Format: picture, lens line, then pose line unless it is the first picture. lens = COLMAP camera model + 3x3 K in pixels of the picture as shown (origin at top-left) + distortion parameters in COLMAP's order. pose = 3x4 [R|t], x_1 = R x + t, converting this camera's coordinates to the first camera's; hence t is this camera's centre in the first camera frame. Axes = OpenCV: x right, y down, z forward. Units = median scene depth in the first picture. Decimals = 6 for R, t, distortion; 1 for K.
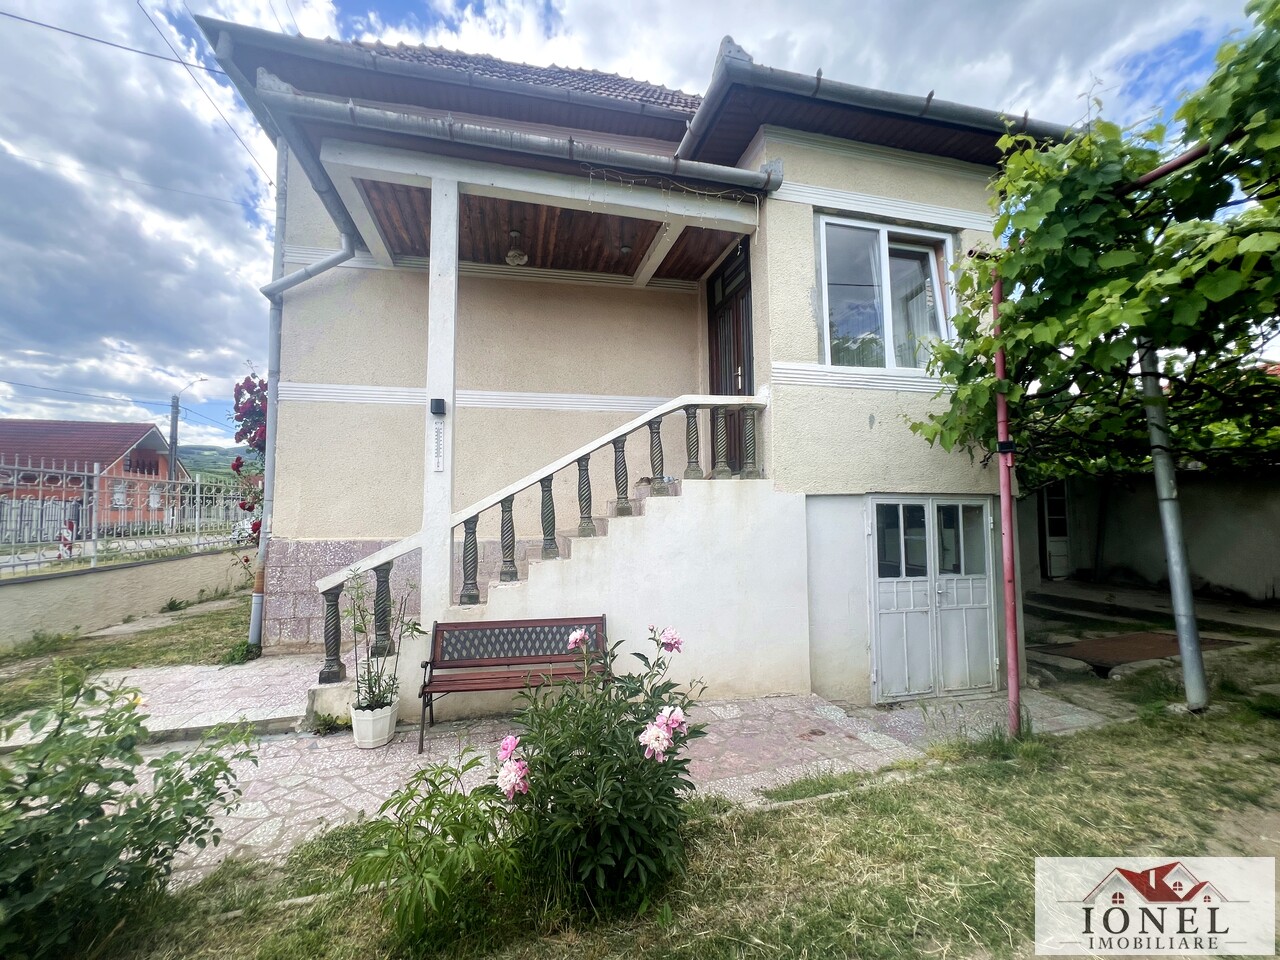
lens RADIAL K [[517.2, 0, 634.3], [0, 517.2, 476.6], [0, 0, 1]] dist [-0.003103, 0.000471]
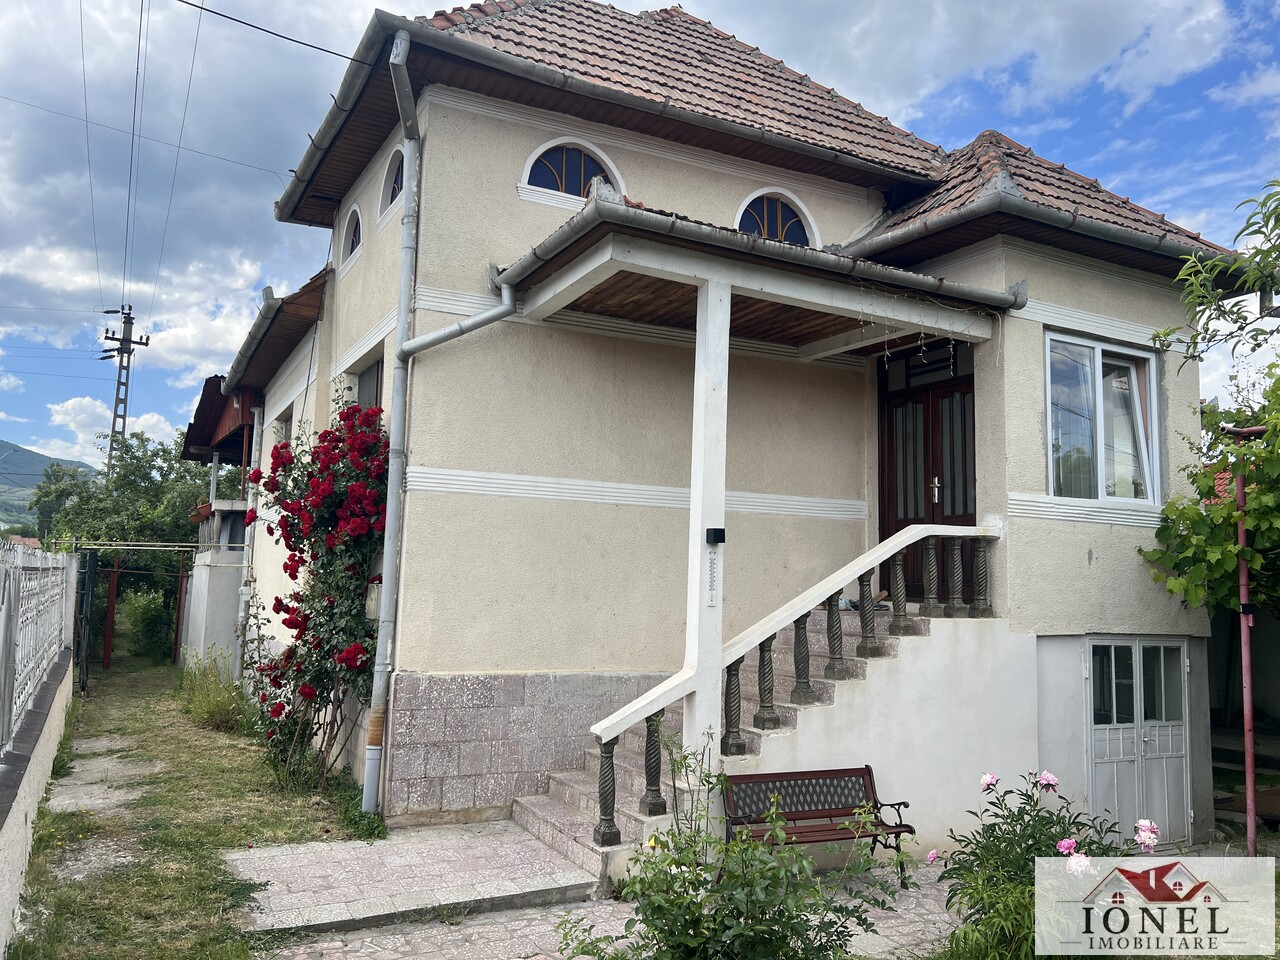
lens RADIAL K [[971.6, 0, 635.7], [0, 971.6, 485.4], [0, 0, 1]] dist [0.031208, -0.012740]
pose [[0.967095, 0.058547, 0.247589, -0.785781], [-0.050109, 0.997932, -0.040252, -0.122960], [-0.249434, 0.026521, 0.968029, -0.519643]]
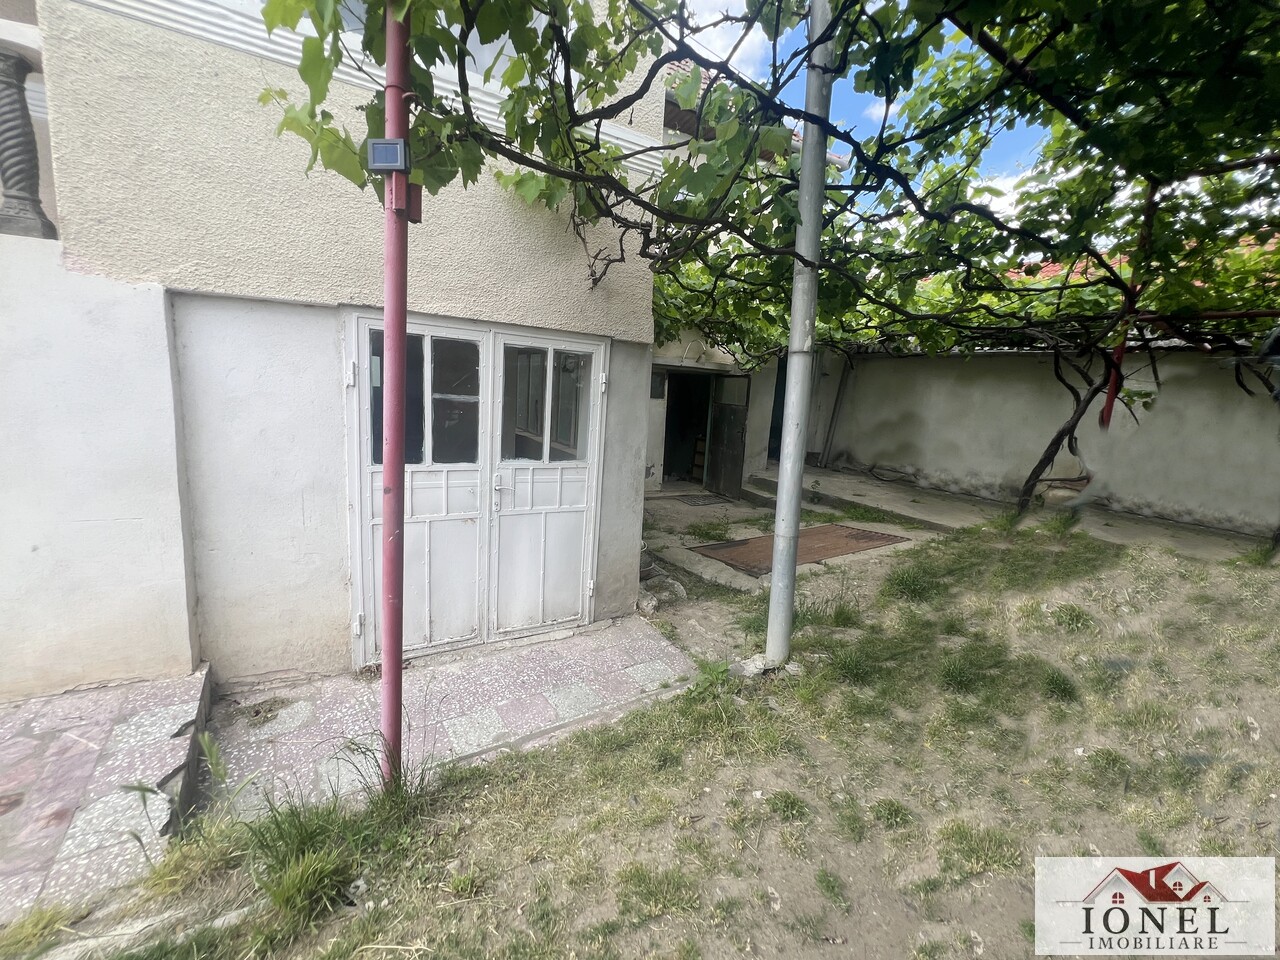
lens RADIAL K [[514.9, 0, 645.2], [0, 514.9, 473.5], [0, 0, 1]] dist [0.004039, 0.000569]
pose [[0.955470, 0.015957, 0.294656, 0.578721], [-0.086578, 0.969751, 0.228227, 0.050418], [-0.282101, -0.243575, 0.927950, 0.382135]]
